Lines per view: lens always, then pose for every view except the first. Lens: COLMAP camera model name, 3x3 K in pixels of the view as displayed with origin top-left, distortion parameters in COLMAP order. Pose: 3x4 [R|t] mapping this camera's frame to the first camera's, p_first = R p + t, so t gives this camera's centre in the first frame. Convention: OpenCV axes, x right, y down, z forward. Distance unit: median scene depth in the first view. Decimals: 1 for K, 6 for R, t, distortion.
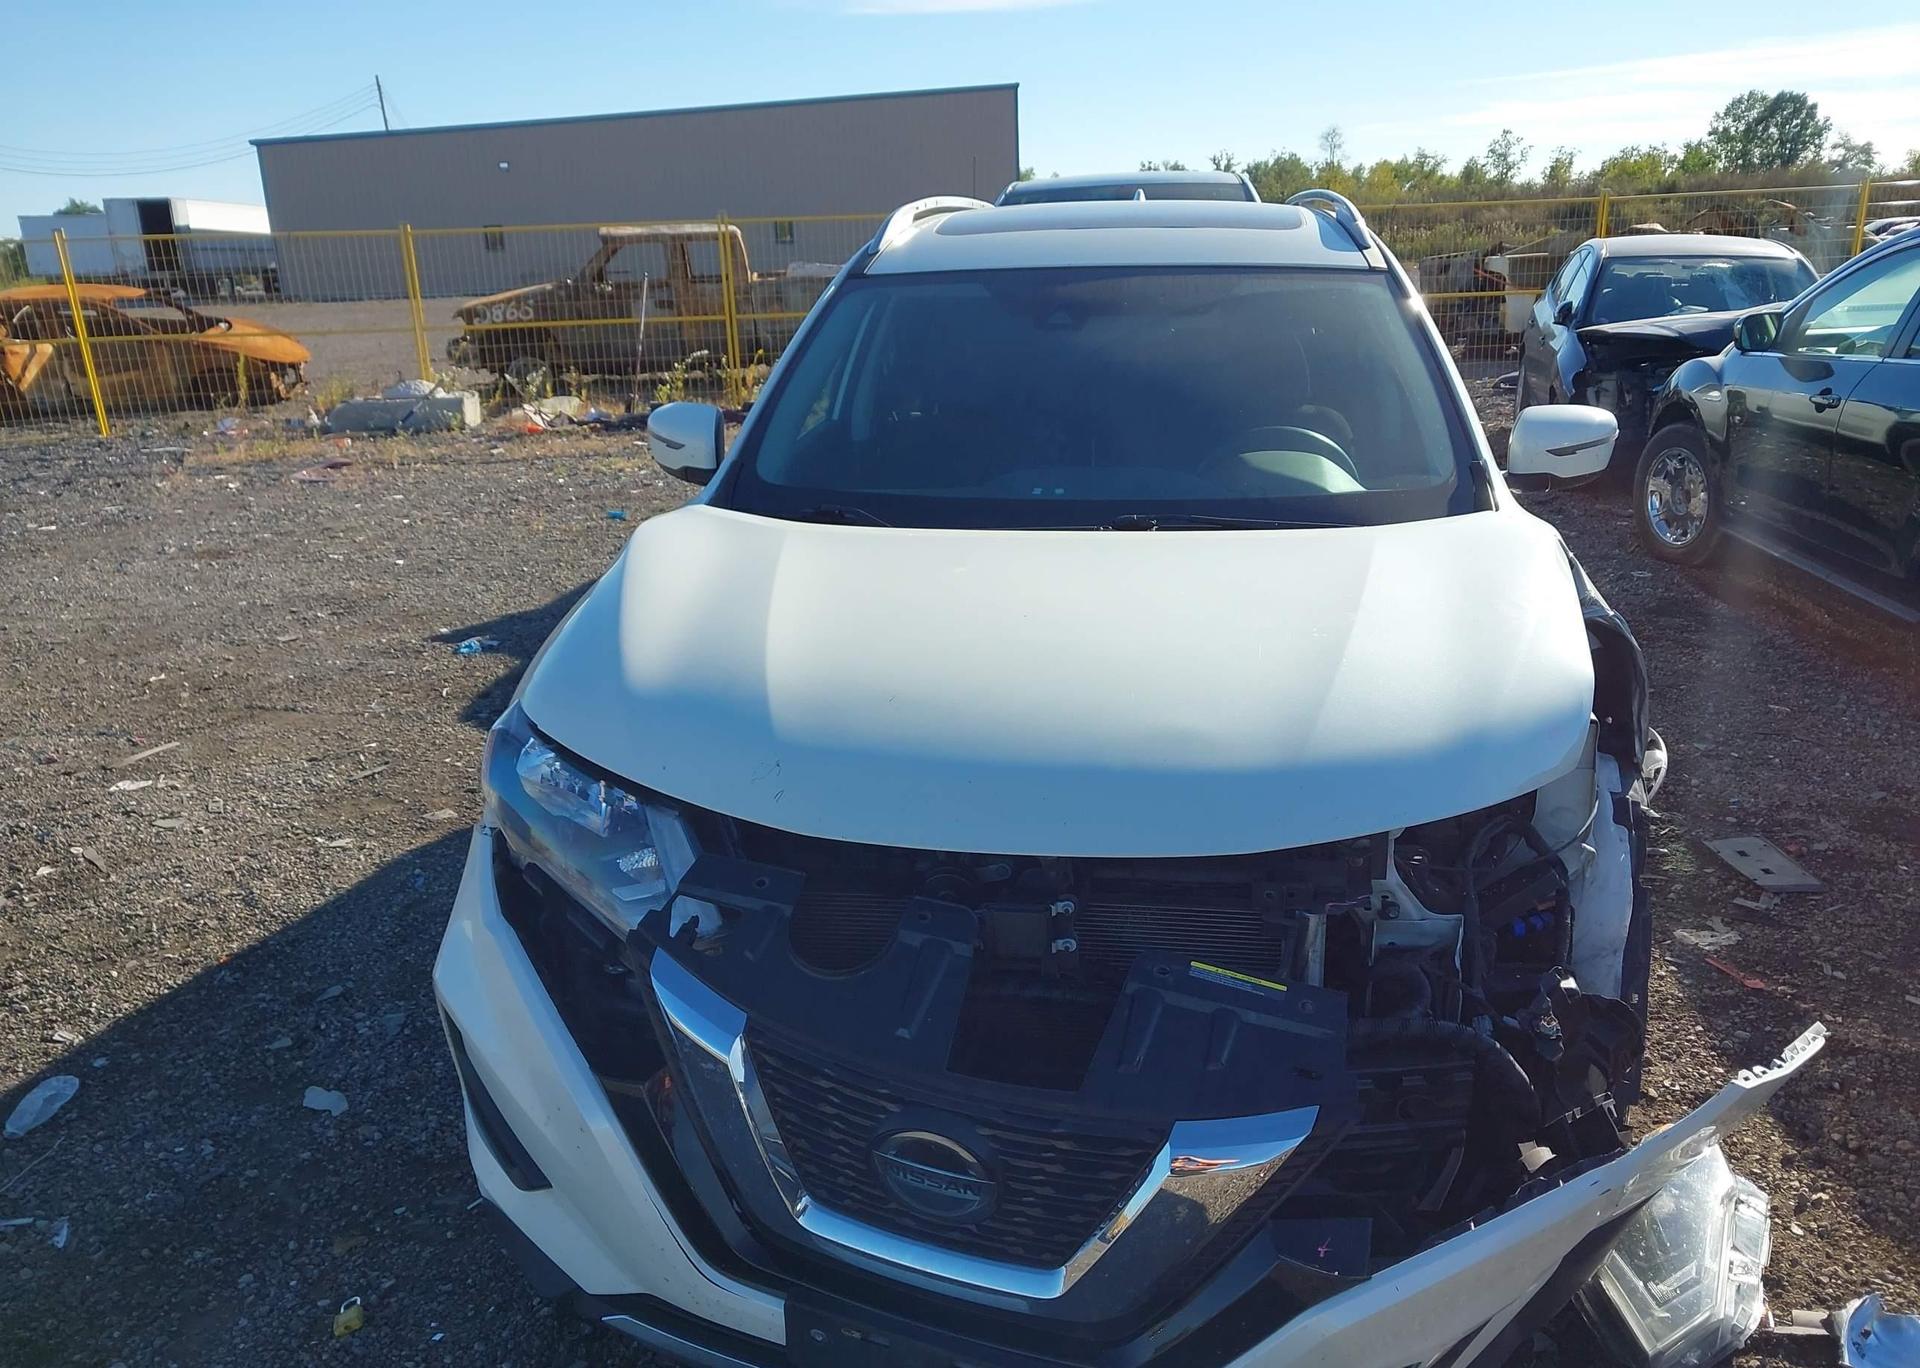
lens RADIAL K [[1585.0, 0, 959.8], [0, 1585.0, 675.5], [0, 0, 1]] dist [0.014429, -0.005785]
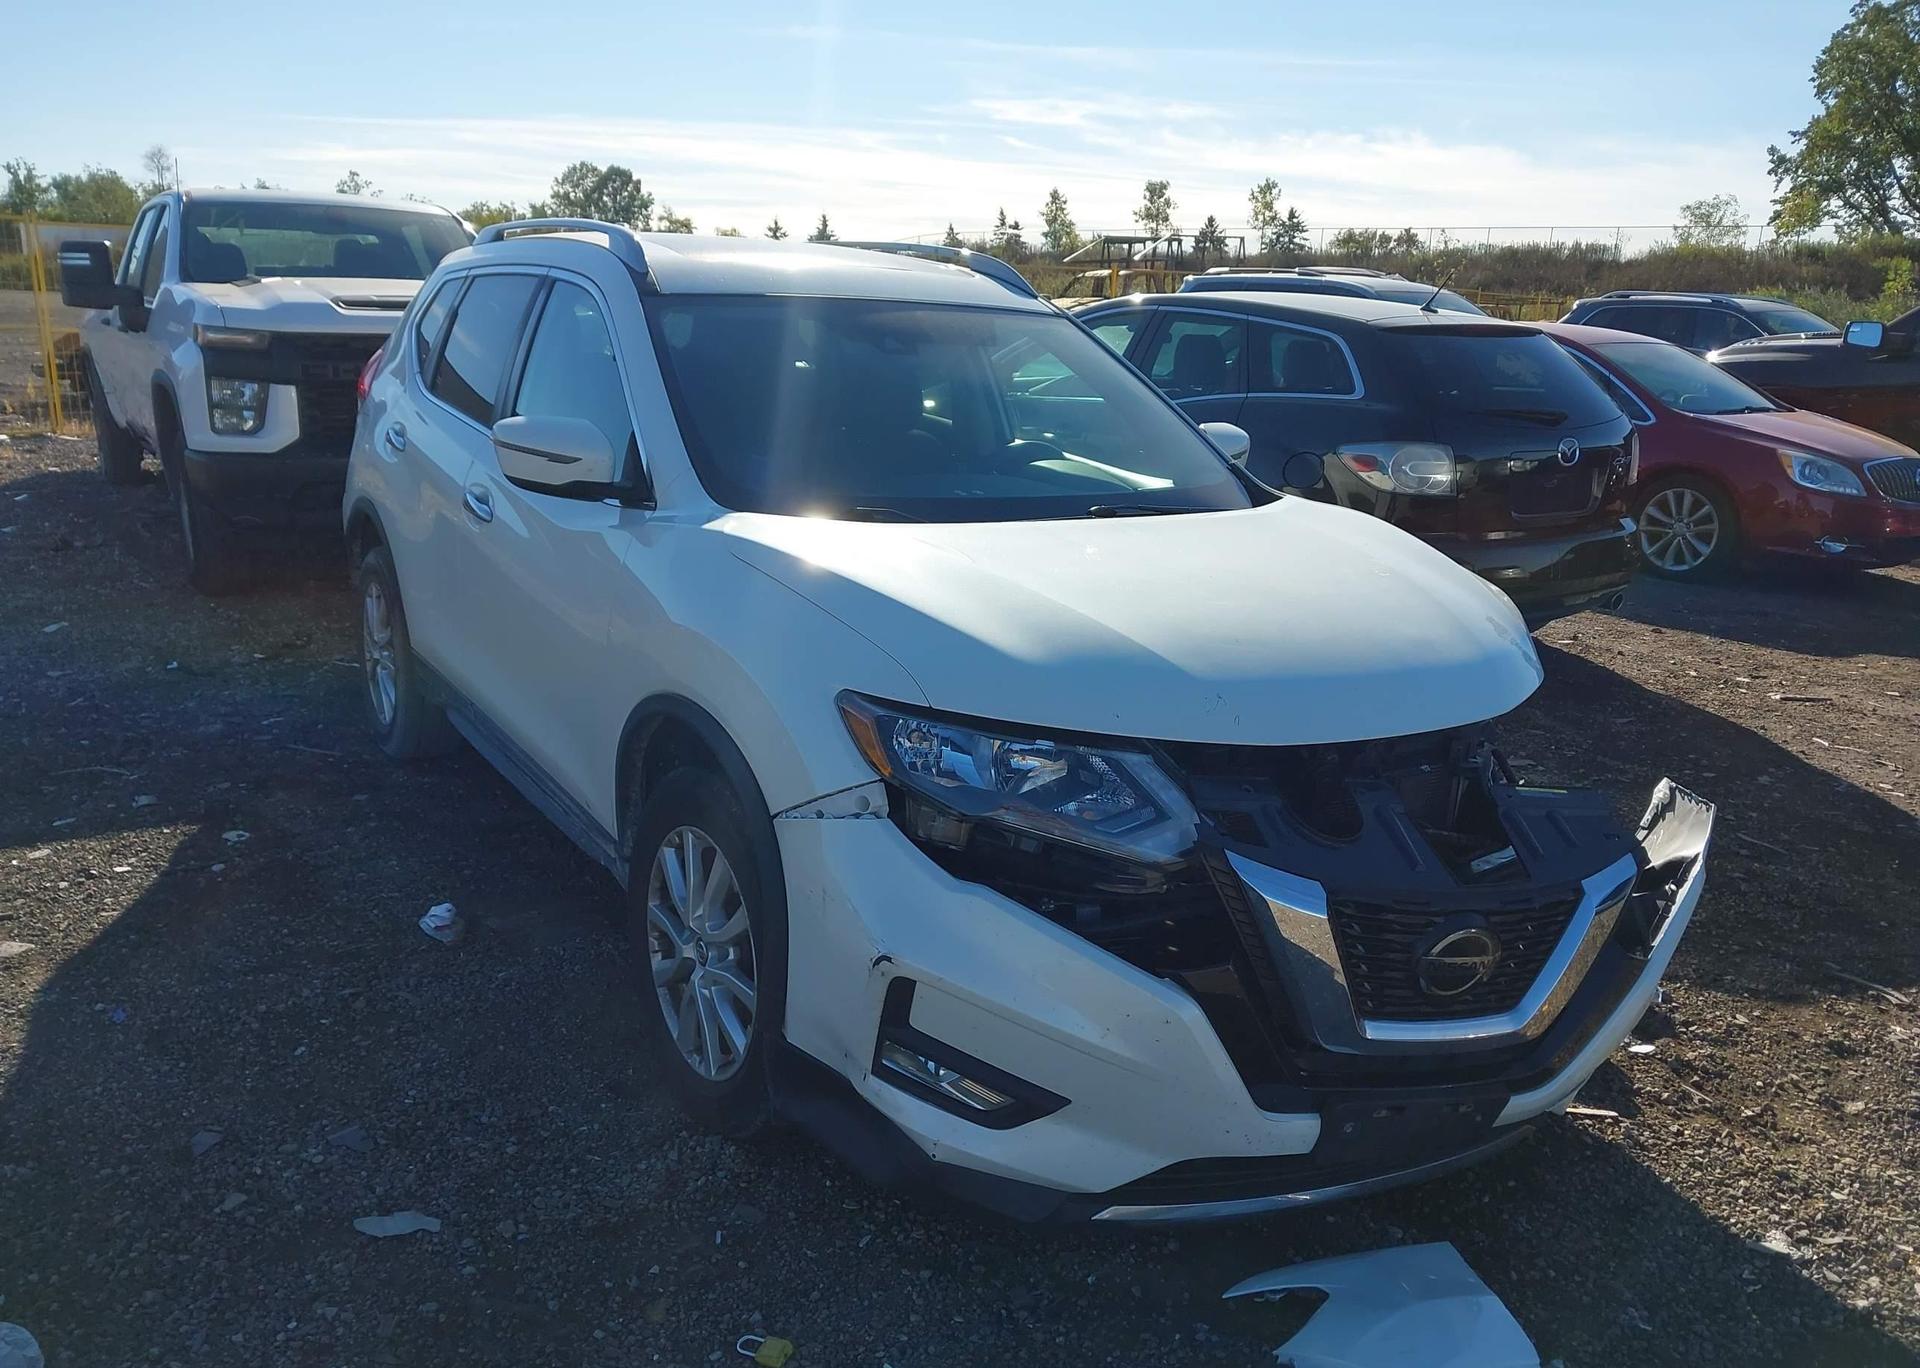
lens RADIAL K [[1591.9, 0, 965.8], [0, 1591.9, 672.2], [0, 0, 1]] dist [0.008044, -0.002625]
pose [[0.761537, -0.094103, 0.641253, -0.070107], [0.112405, 0.993586, 0.012318, -0.000019], [-0.638299, 0.062699, 0.767231, 0.011779]]
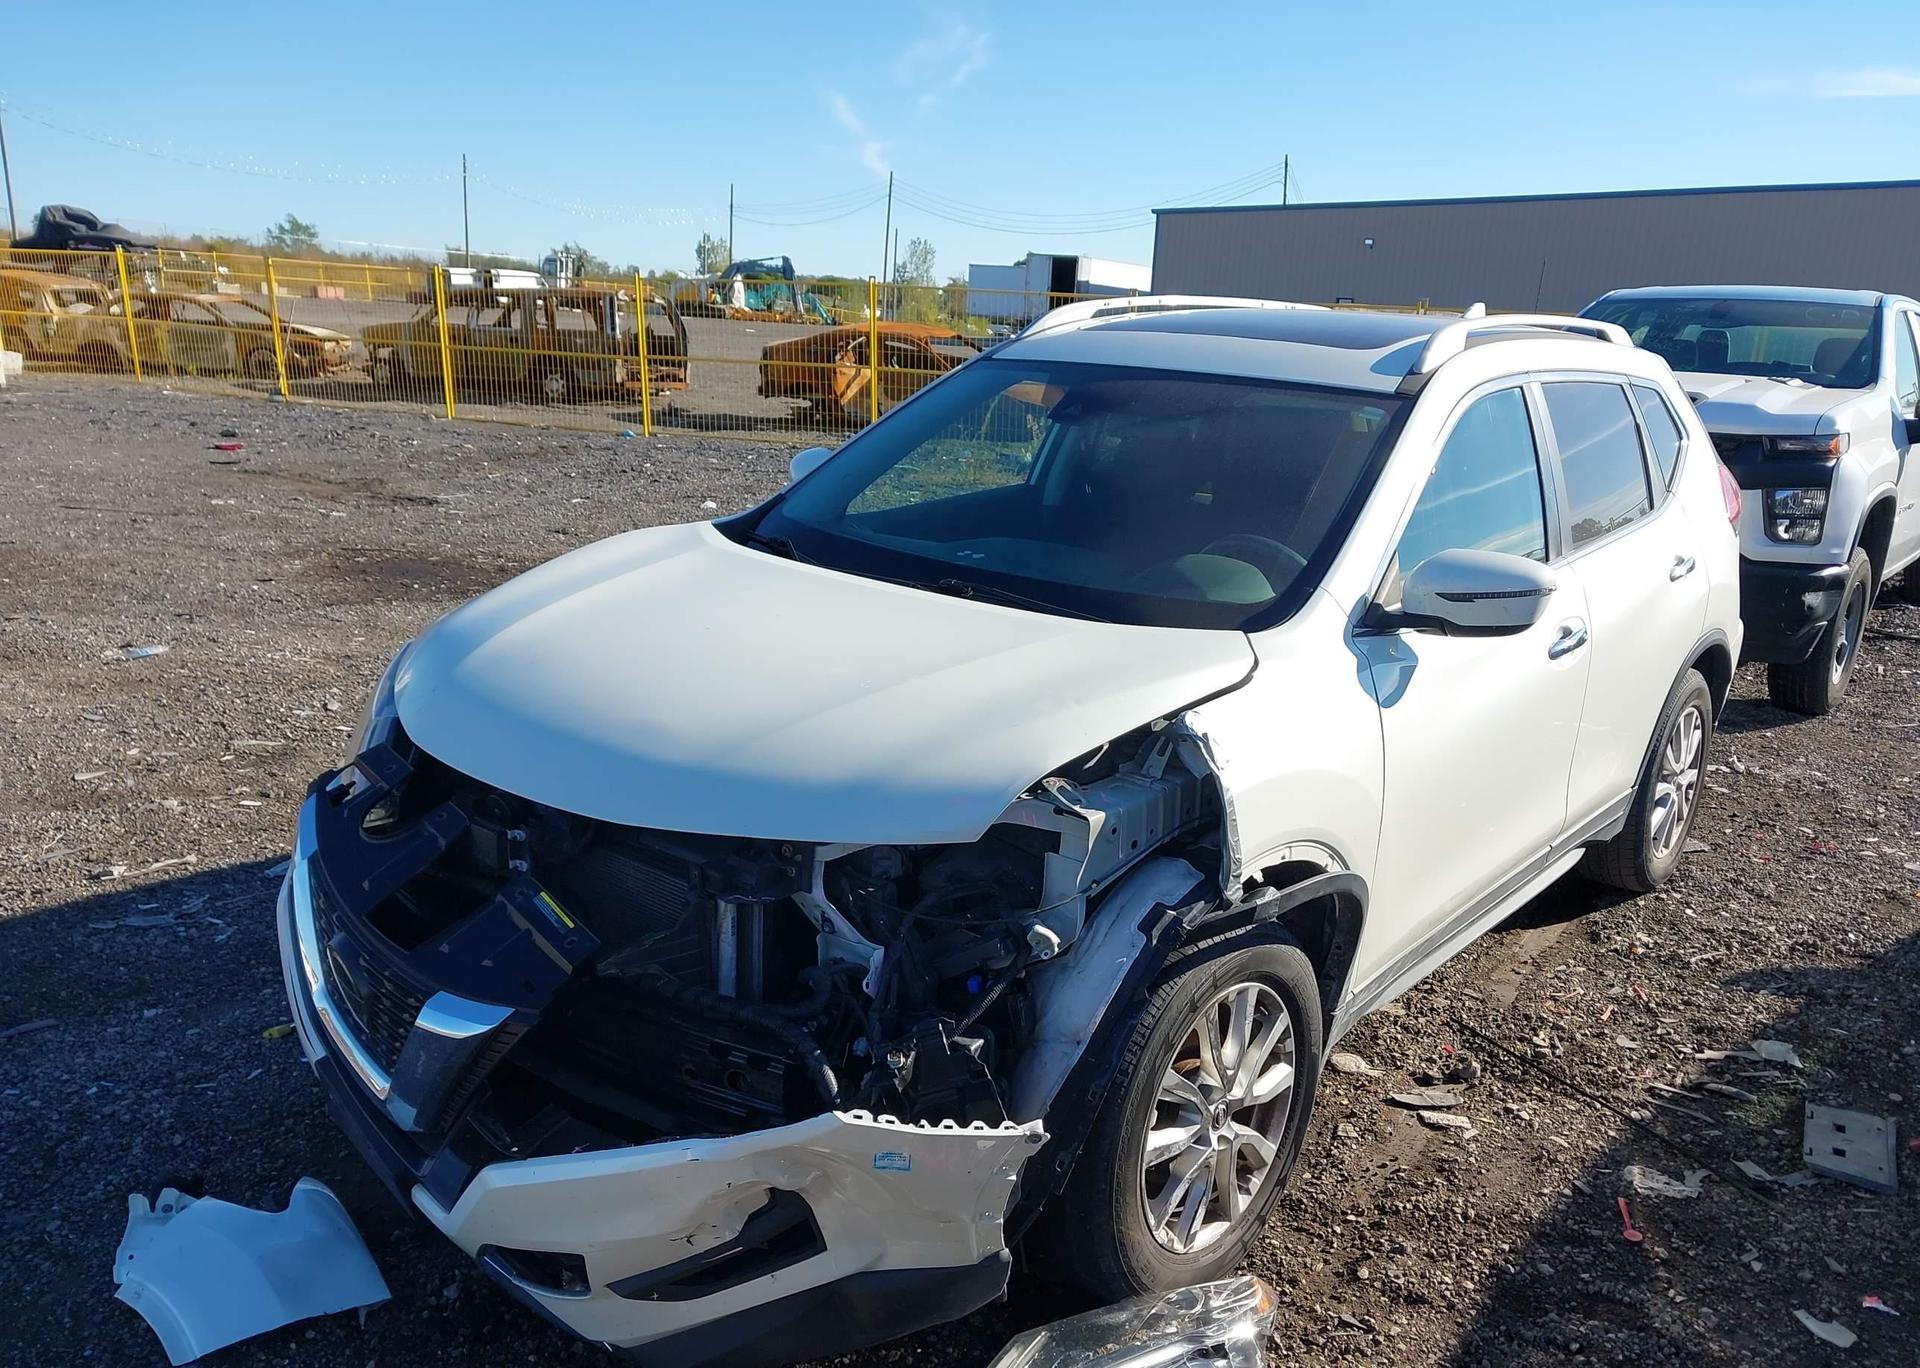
lens RADIAL K [[1591.9, 0, 965.8], [0, 1591.9, 672.2], [0, 0, 1]] dist [0.008044, -0.002625]
pose [[0.845598, 0.186758, -0.500086, 0.060746], [-0.209597, 0.977729, 0.010726, -0.004441], [0.490952, 0.095746, 0.865909, 0.002574]]
